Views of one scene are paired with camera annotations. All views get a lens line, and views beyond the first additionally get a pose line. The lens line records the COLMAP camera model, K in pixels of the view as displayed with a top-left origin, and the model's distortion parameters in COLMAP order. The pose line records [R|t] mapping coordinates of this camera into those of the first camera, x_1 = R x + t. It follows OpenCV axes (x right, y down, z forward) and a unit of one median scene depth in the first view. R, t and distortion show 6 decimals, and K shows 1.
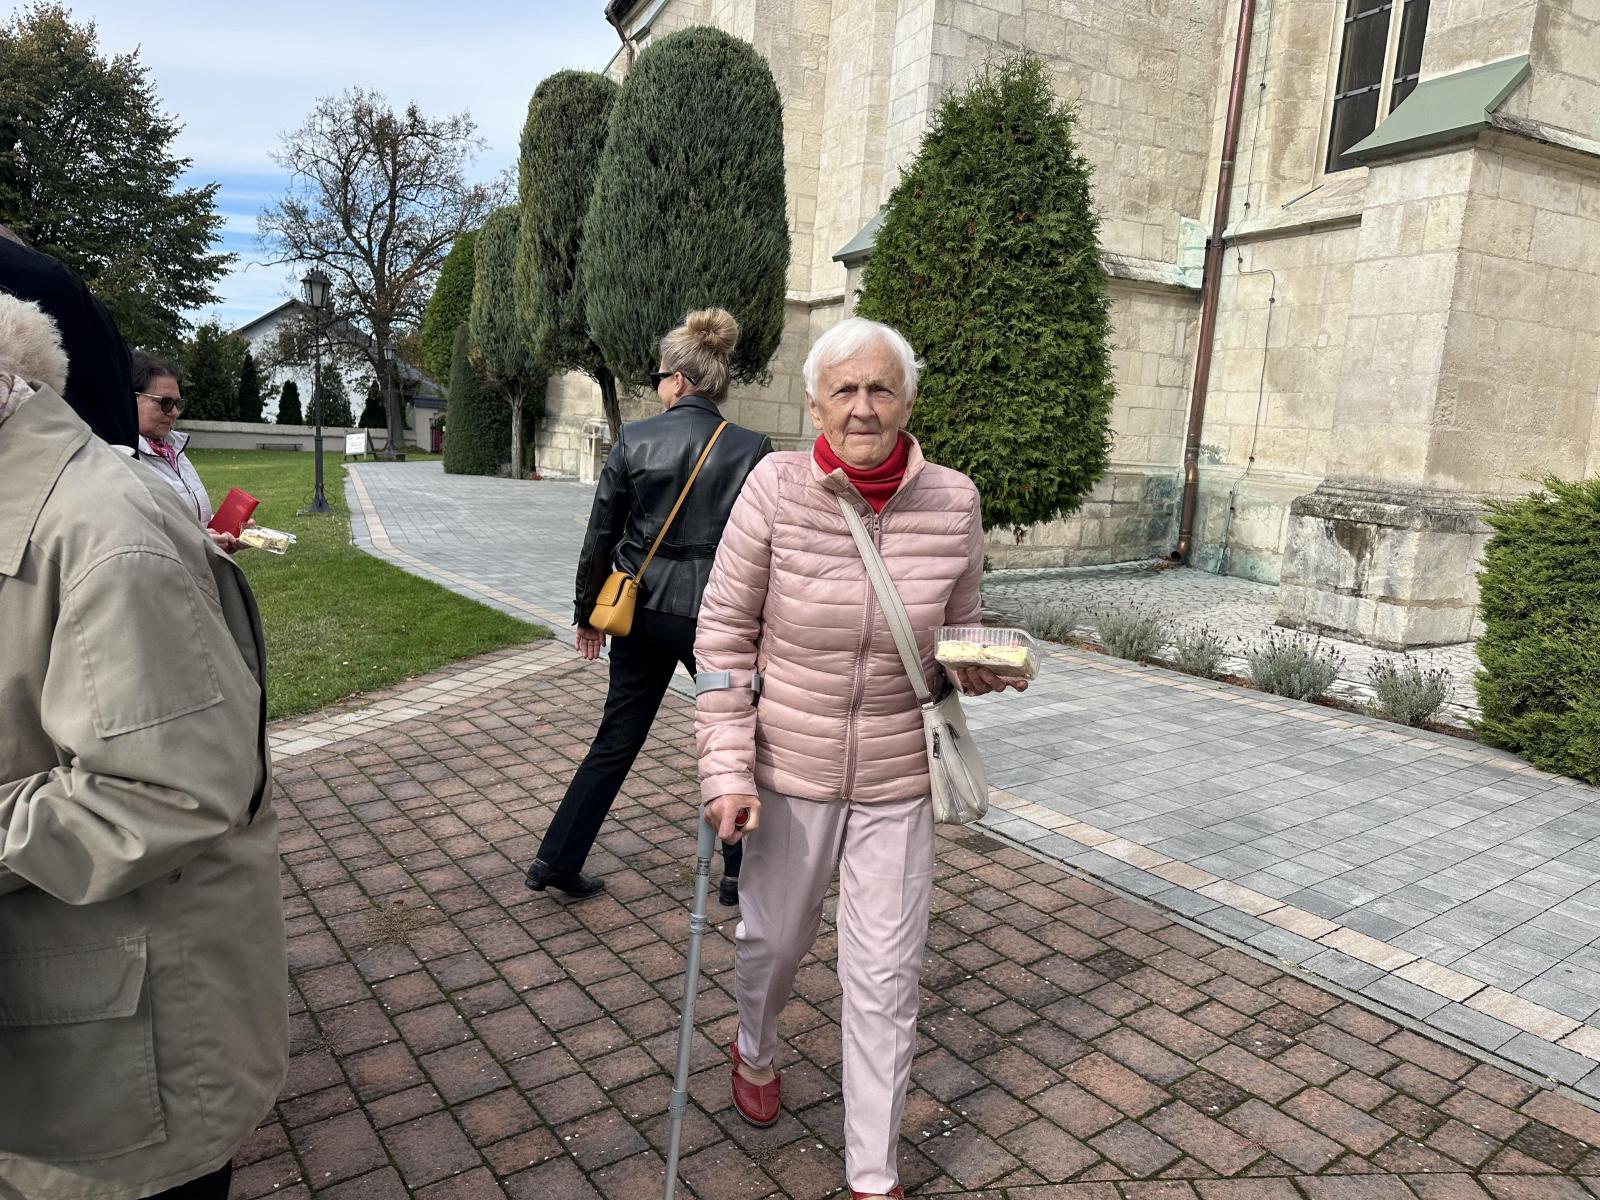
lens RADIAL K [[1126.3, 0, 809.1], [0, 1126.3, 605.2], [0, 0, 1]] dist [0.051428, -0.061694]
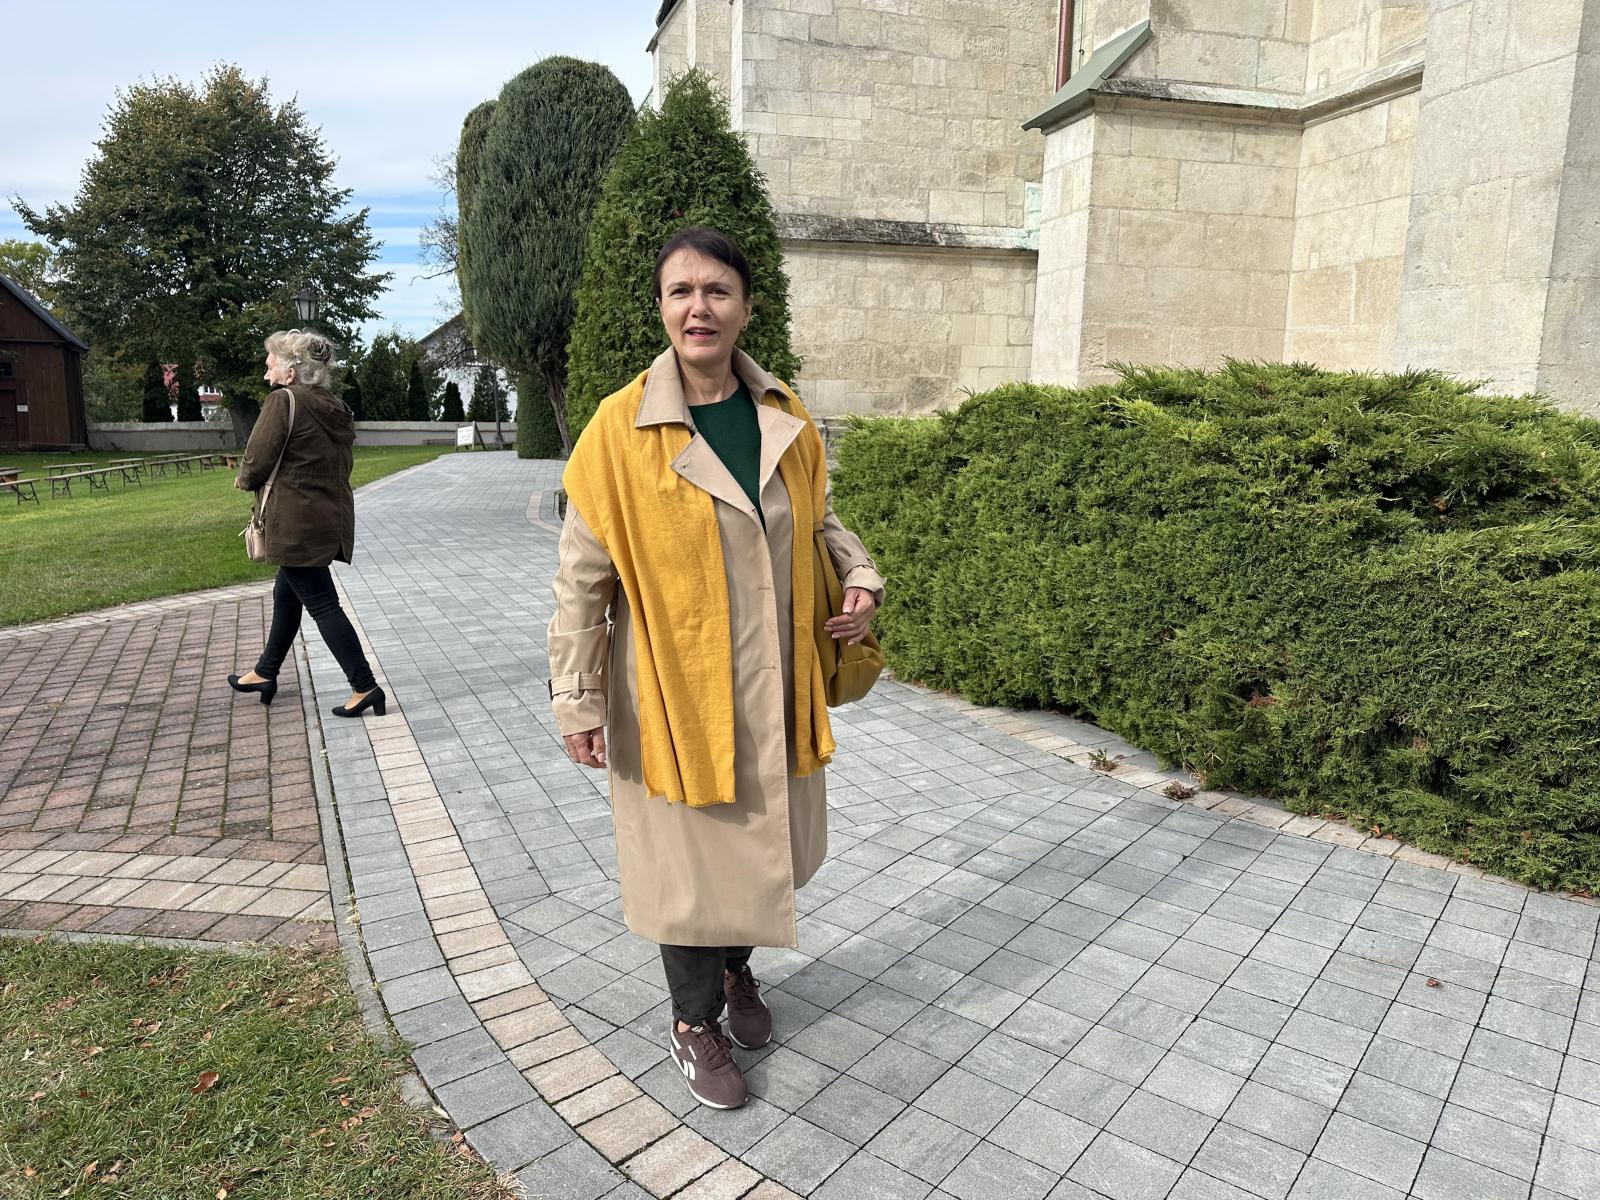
lens RADIAL K [[1126.3, 0, 793.5], [0, 1126.3, 589.5], [0, 0, 1]] dist [0.051428, -0.061694]
pose [[0.981341, -0.019509, -0.191284, 0.362734], [0.020697, 0.999777, 0.004211, 0.031247], [0.191159, -0.008091, 0.981526, -0.090150]]
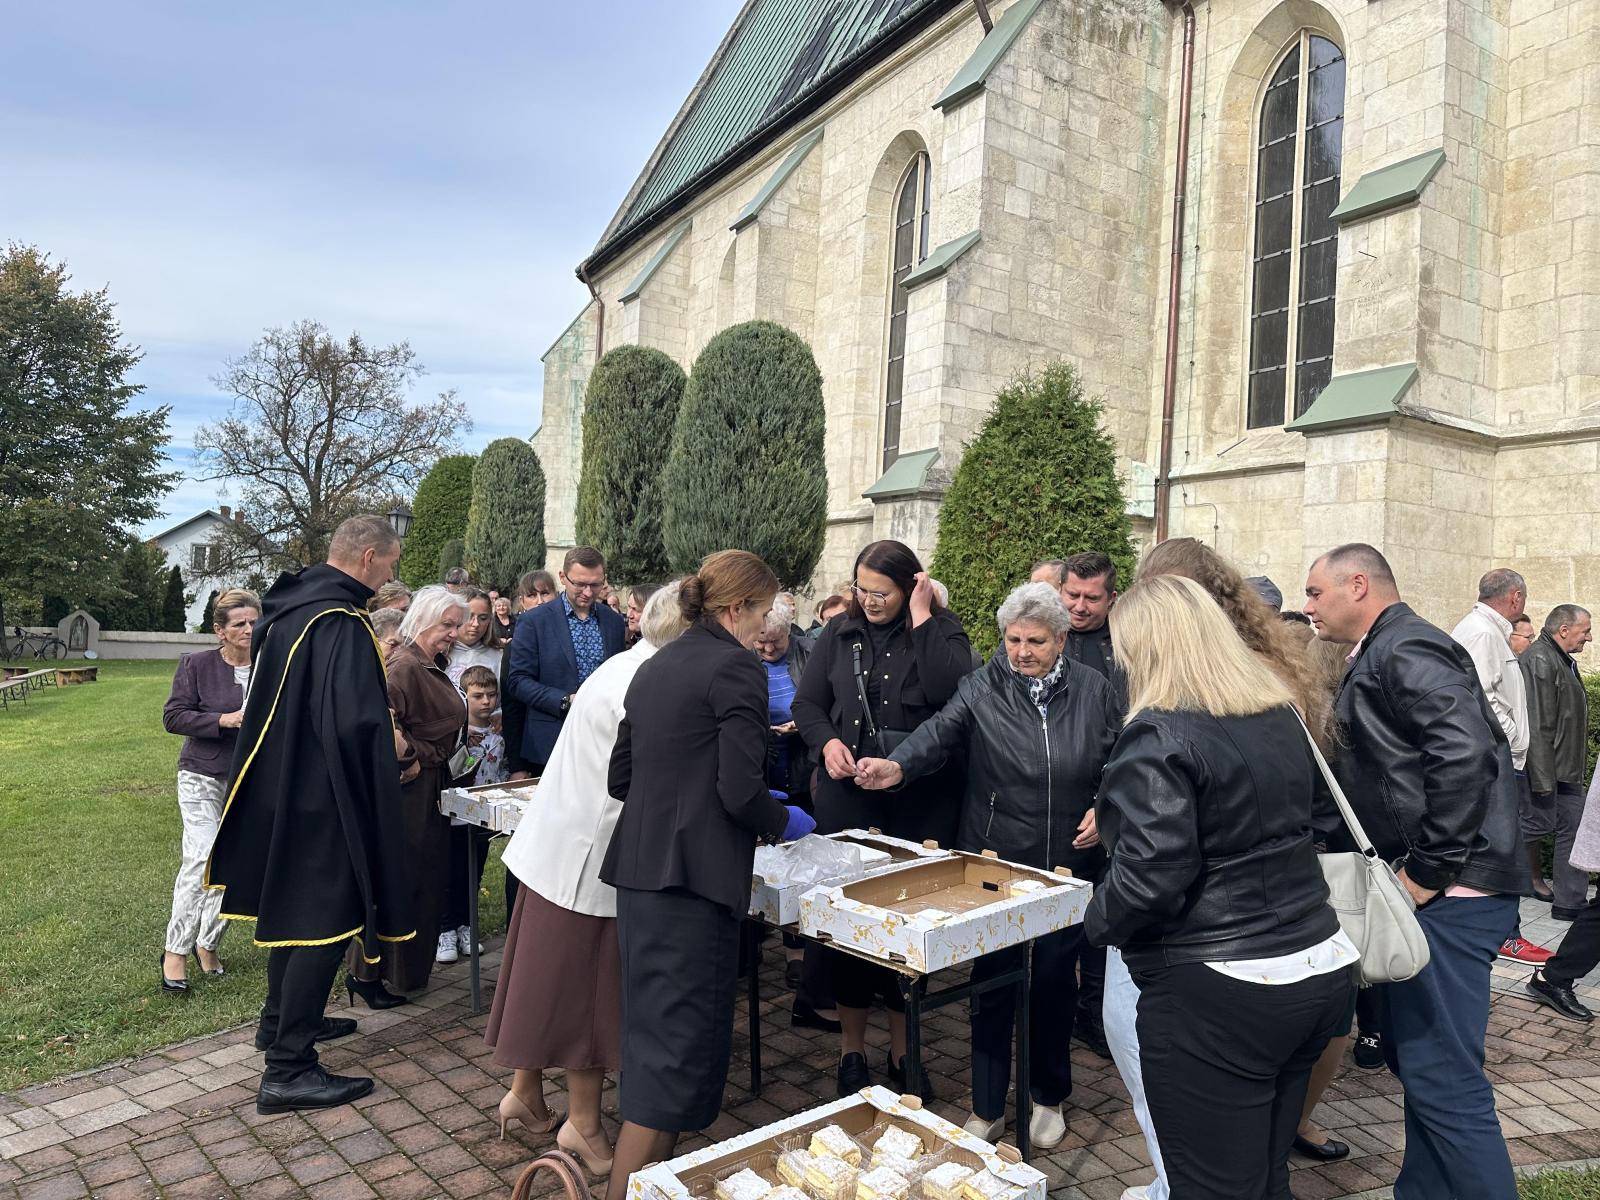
lens RADIAL K [[1126.3, 0, 788.0], [0, 1126.3, 586.4], [0, 0, 1]] dist [0.051428, -0.061694]
pose [[0.996005, -0.014041, 0.088192, -0.184967], [0.030240, 0.982249, -0.185129, 0.011639], [-0.084027, 0.187056, 0.978749, -0.175305]]
